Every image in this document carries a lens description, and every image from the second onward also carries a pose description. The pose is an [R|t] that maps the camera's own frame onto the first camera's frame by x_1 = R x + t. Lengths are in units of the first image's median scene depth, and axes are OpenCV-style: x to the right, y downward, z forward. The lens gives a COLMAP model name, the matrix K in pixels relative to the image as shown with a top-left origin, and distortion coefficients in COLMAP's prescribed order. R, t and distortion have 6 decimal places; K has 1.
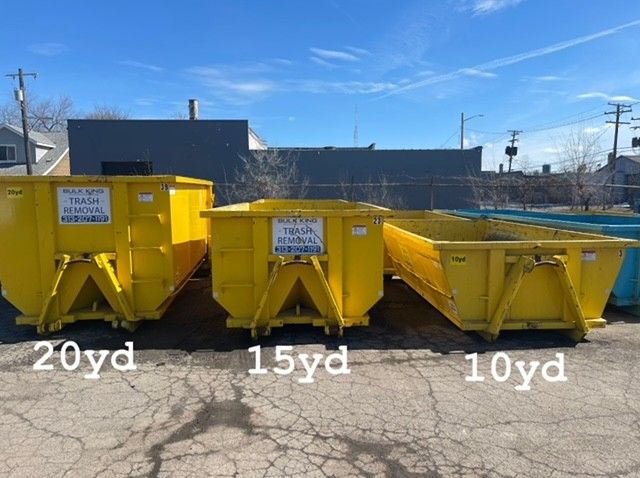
lens RADIAL K [[530.5, 0, 320.0], [0, 530.5, 239.0], [0, 0, 1]] dist [0.036654, -0.007053]
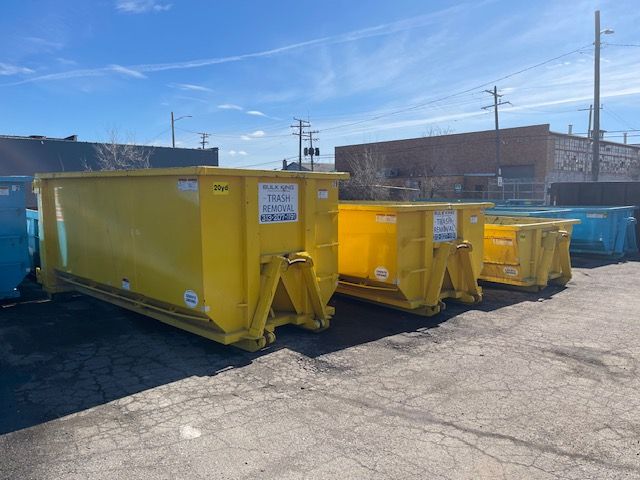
lens RADIAL K [[523.5, 0, 320.0], [0, 523.5, 240.0], [0, 0, 1]] dist [-0.019588, -0.005929]
pose [[0.750472, -0.058629, 0.658297, -0.988603], [0.053503, 0.998178, 0.027906, -0.020008], [-0.658734, 0.014278, 0.752241, 0.273134]]
